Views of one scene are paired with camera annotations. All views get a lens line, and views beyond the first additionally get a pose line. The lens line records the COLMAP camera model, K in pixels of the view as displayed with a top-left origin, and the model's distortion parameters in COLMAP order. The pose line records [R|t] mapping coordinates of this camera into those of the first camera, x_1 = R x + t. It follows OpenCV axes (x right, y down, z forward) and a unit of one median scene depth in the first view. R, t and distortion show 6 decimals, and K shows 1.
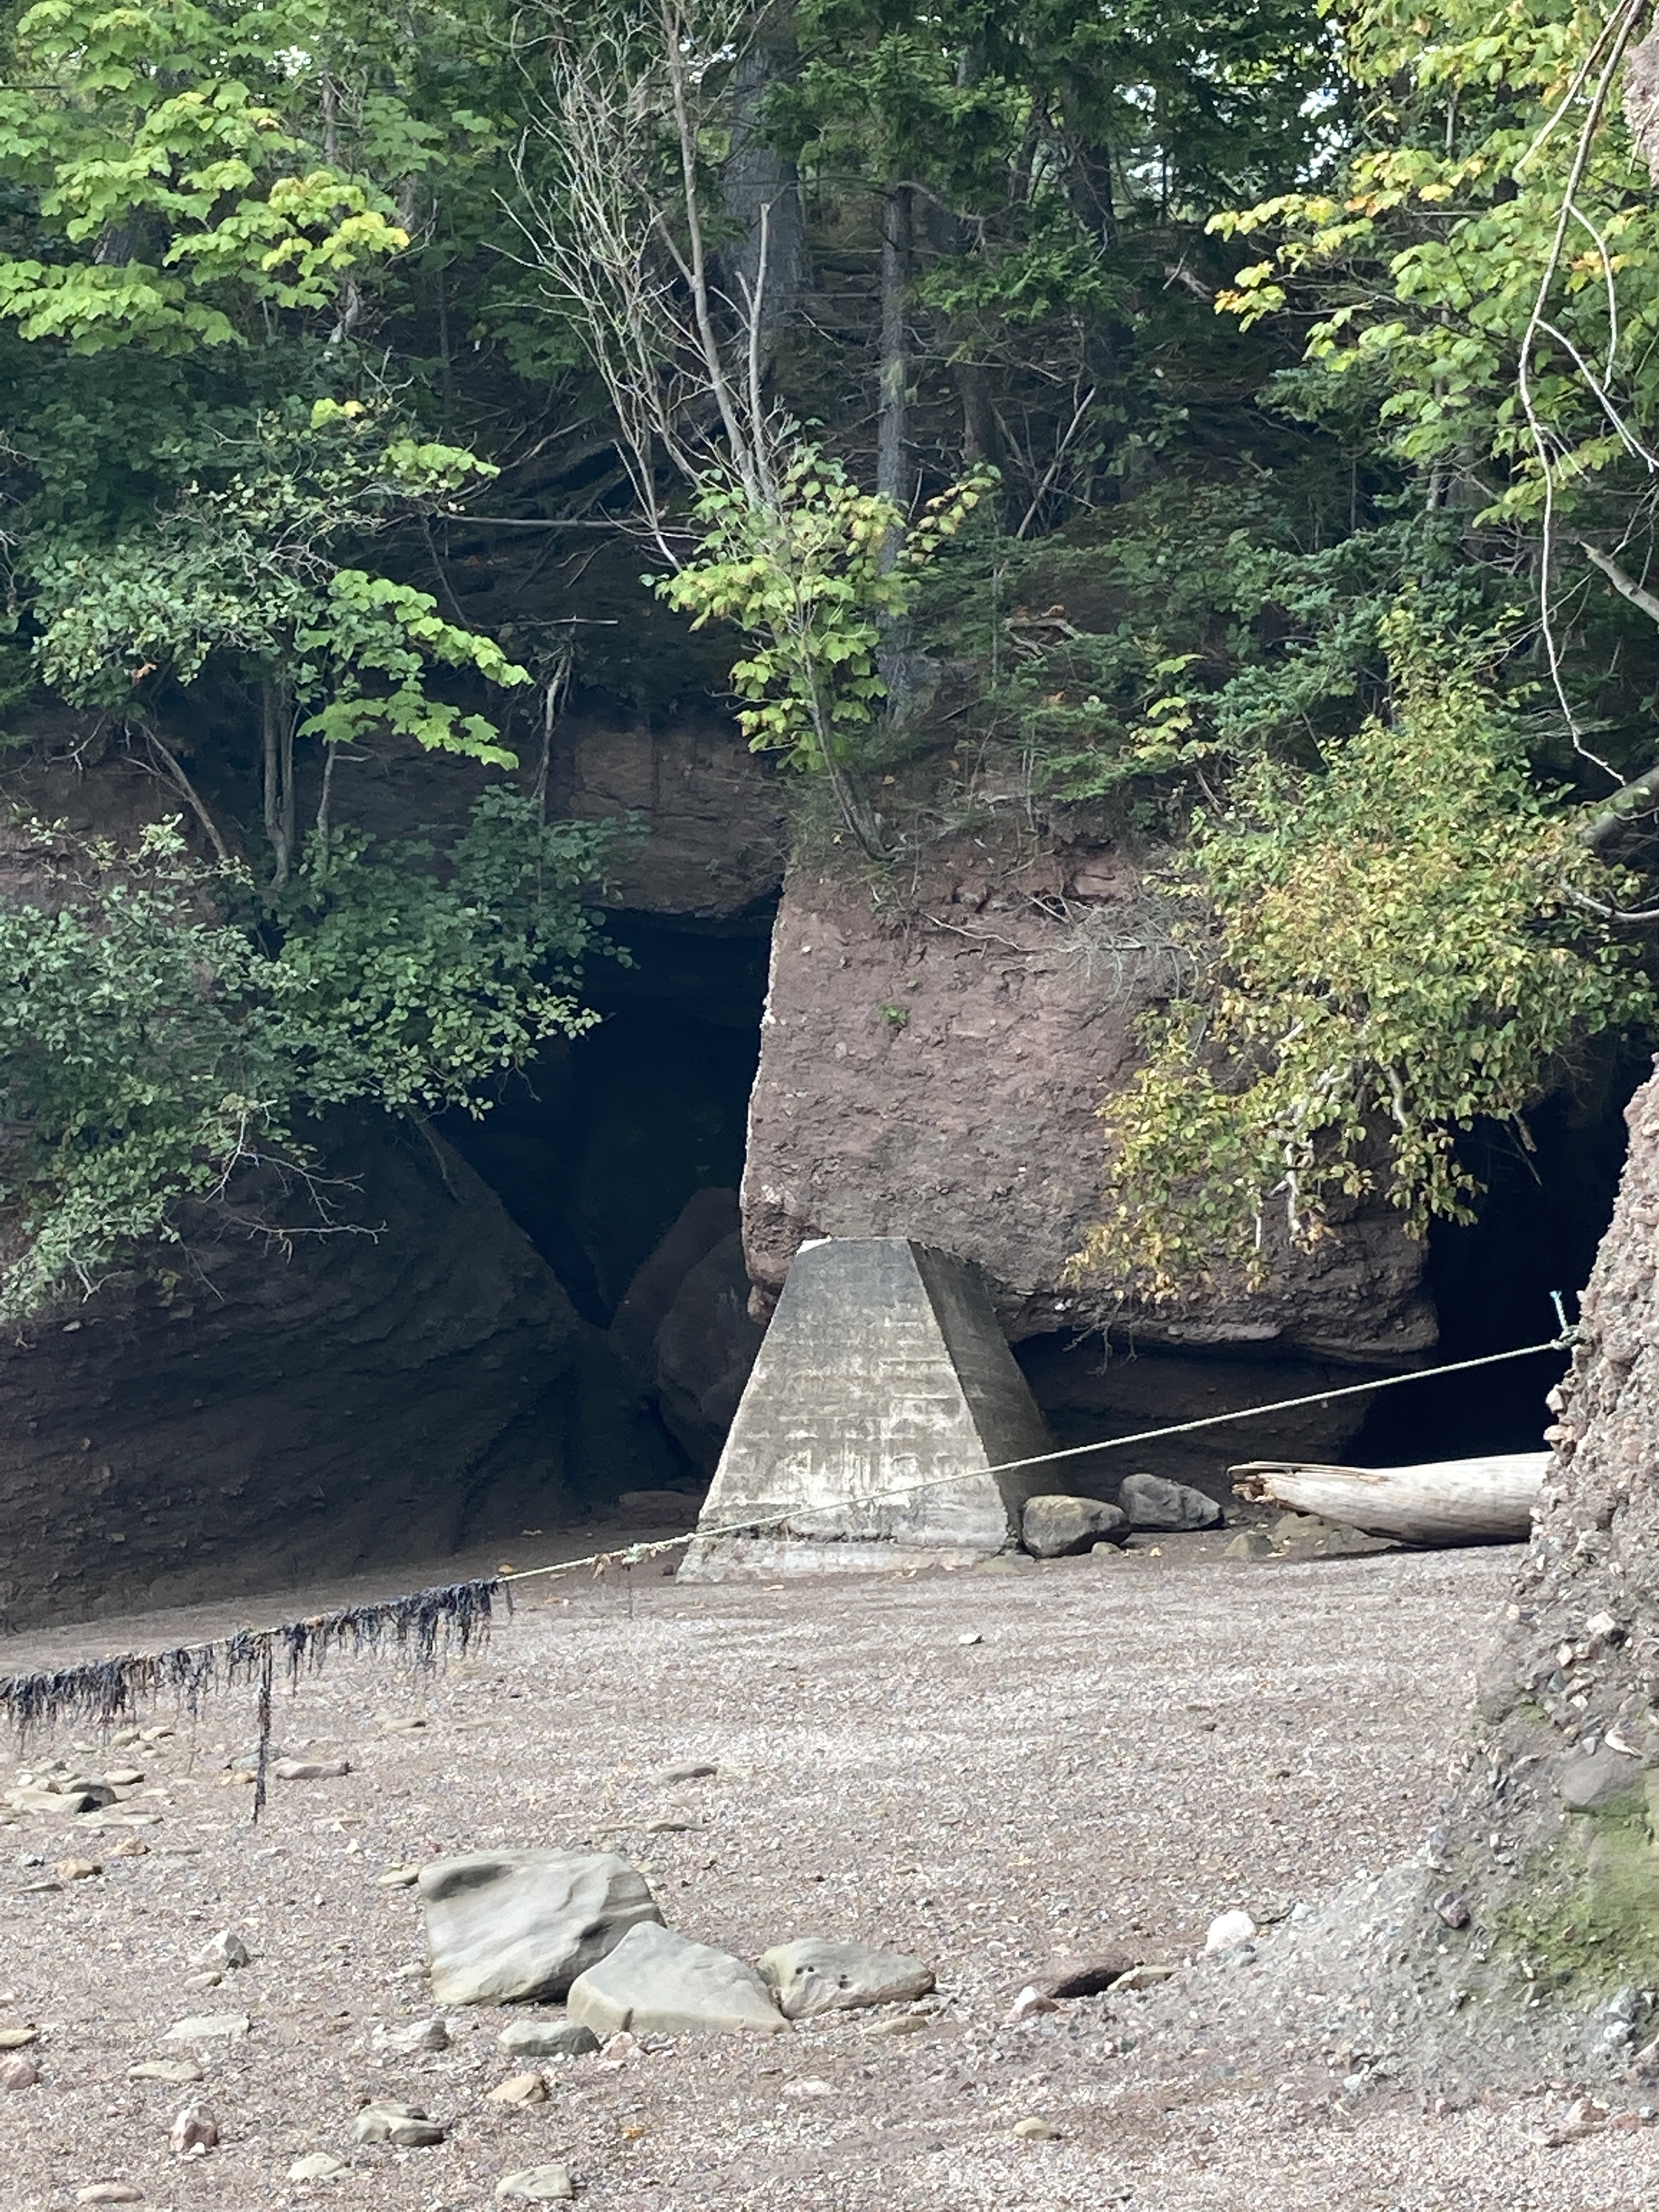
lens RADIAL K [[4705.5, 0, 829.5], [0, 4705.5, 1106.0], [0, 0, 1]] dist [0.026682, -13.914965]
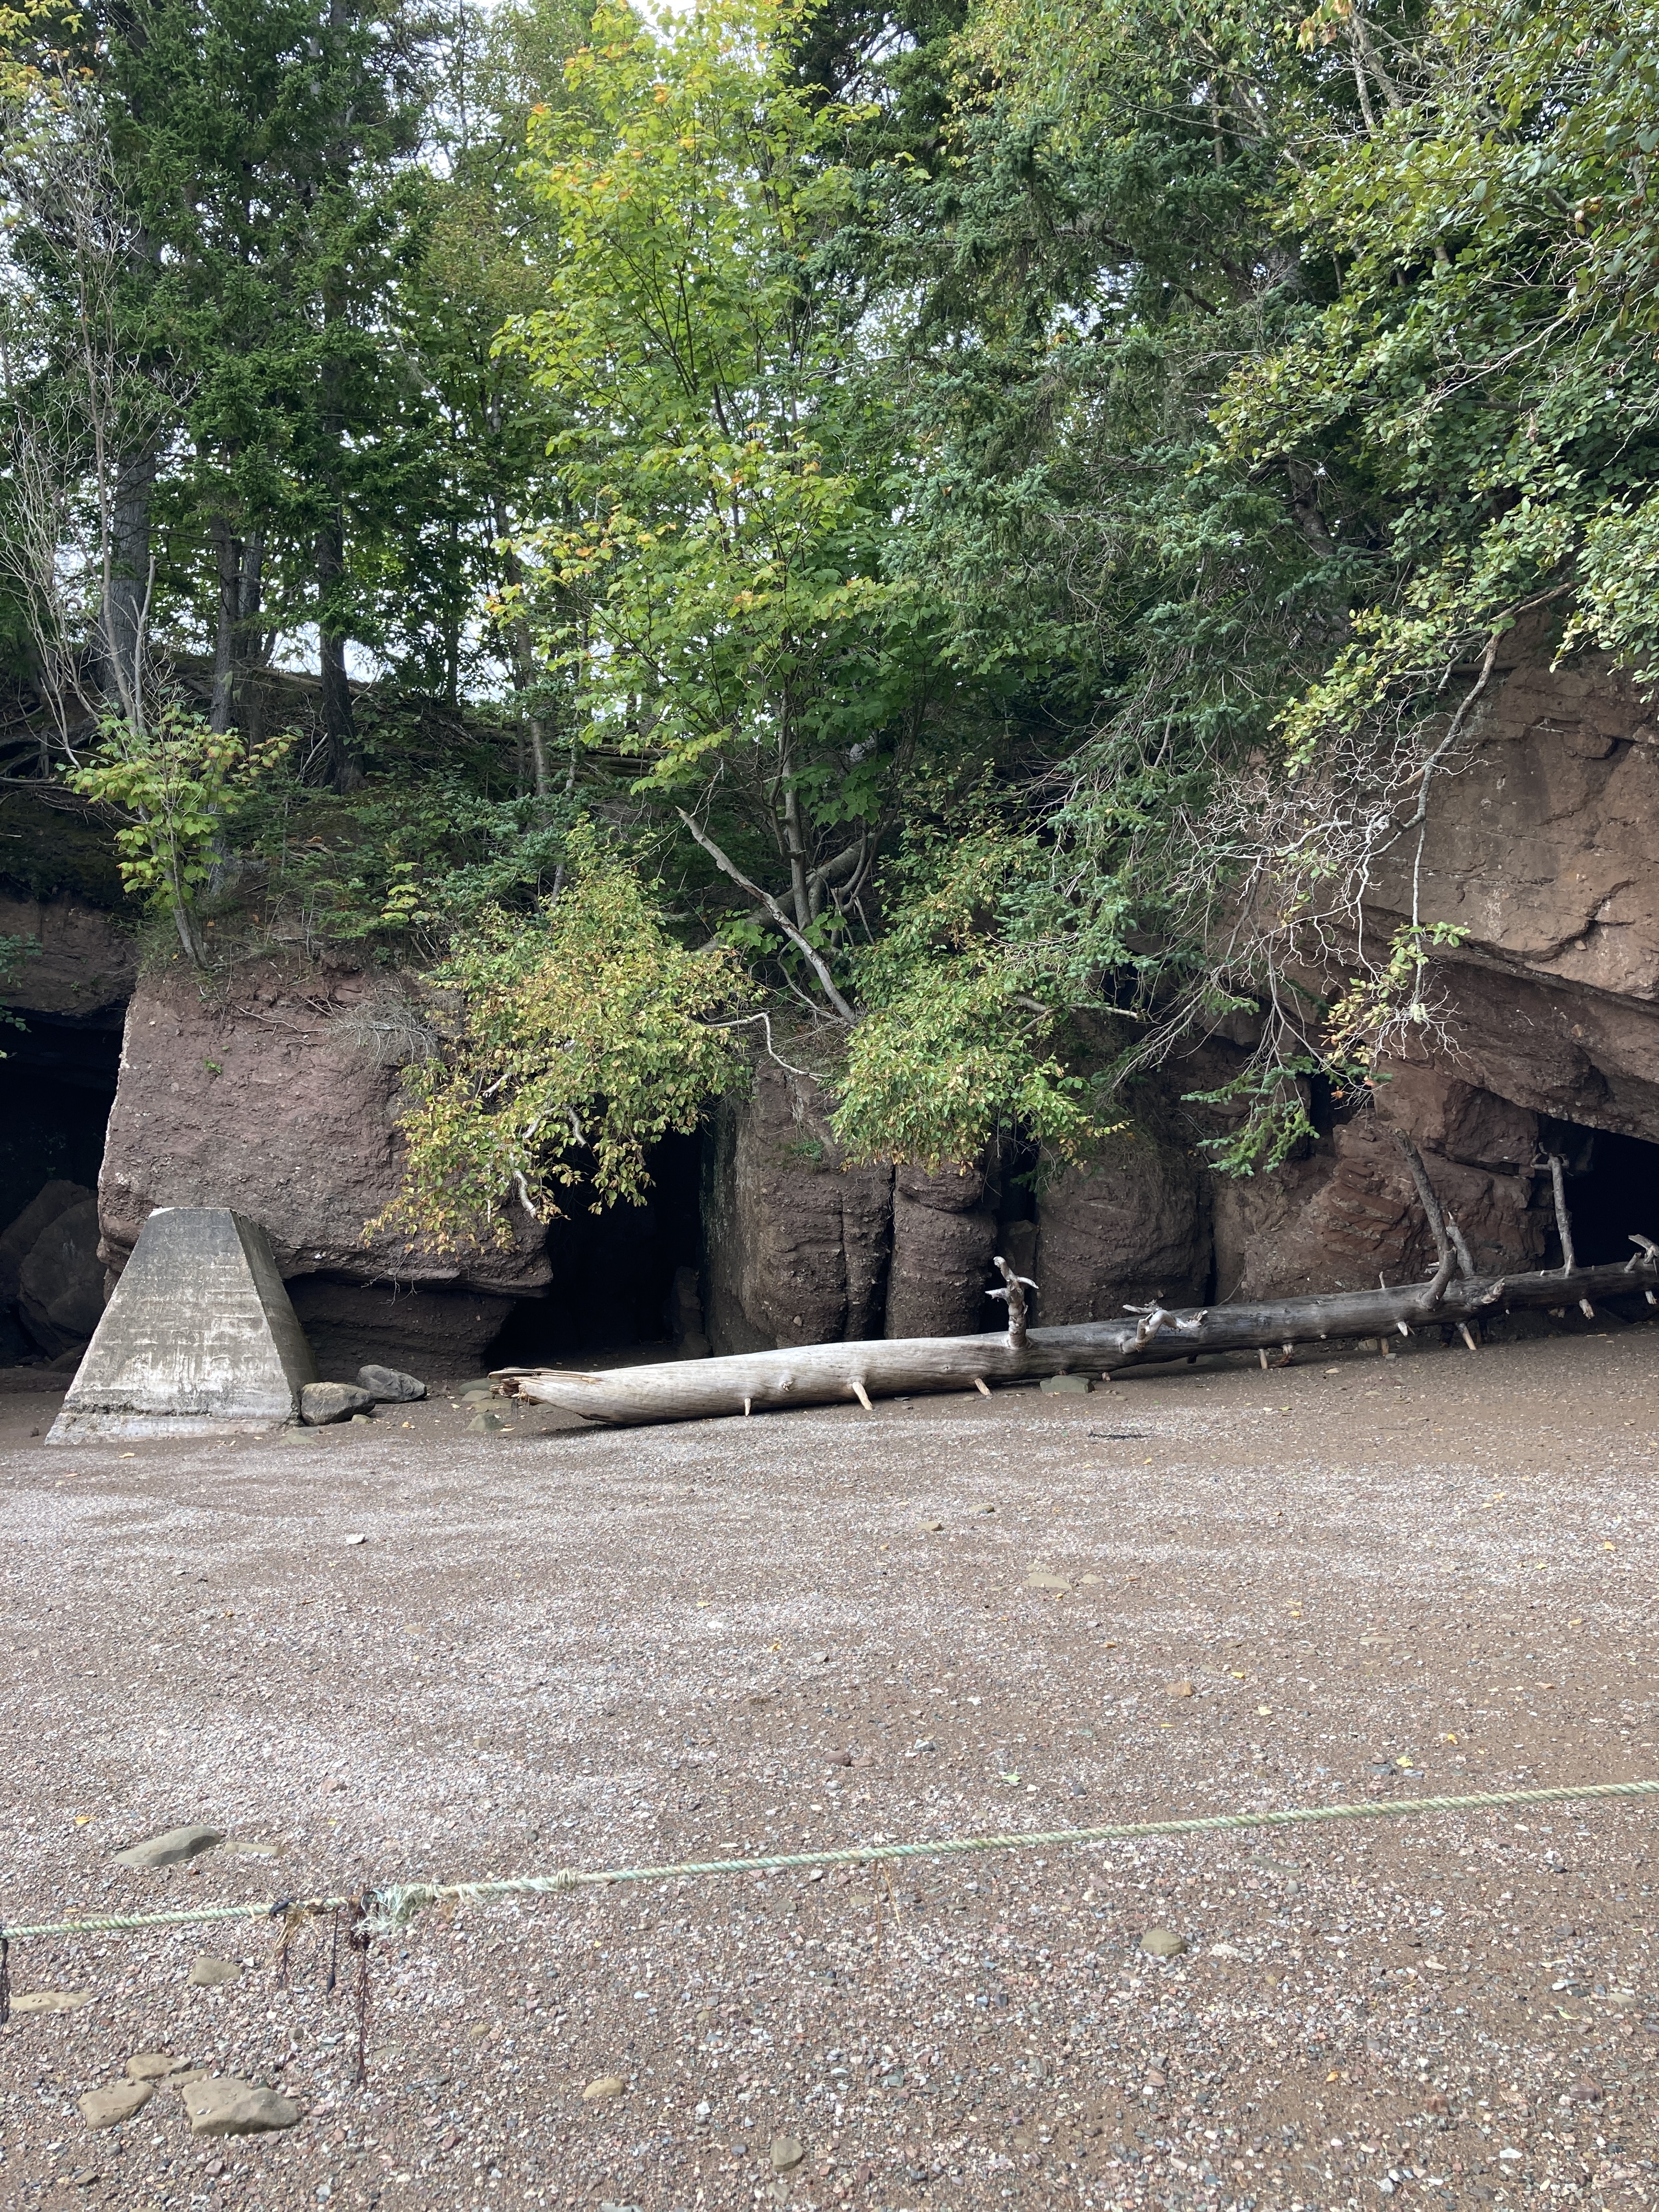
lens RADIAL K [[1708.3, 0, 833.8], [0, 1708.3, 1072.8], [0, 0, 1]] dist [0.065637, -0.249380]
pose [[0.908728, 0.060299, 0.413010, -0.035868], [-0.033399, 0.996842, -0.072051, 0.017641], [-0.416051, 0.051680, 0.907872, 0.416947]]
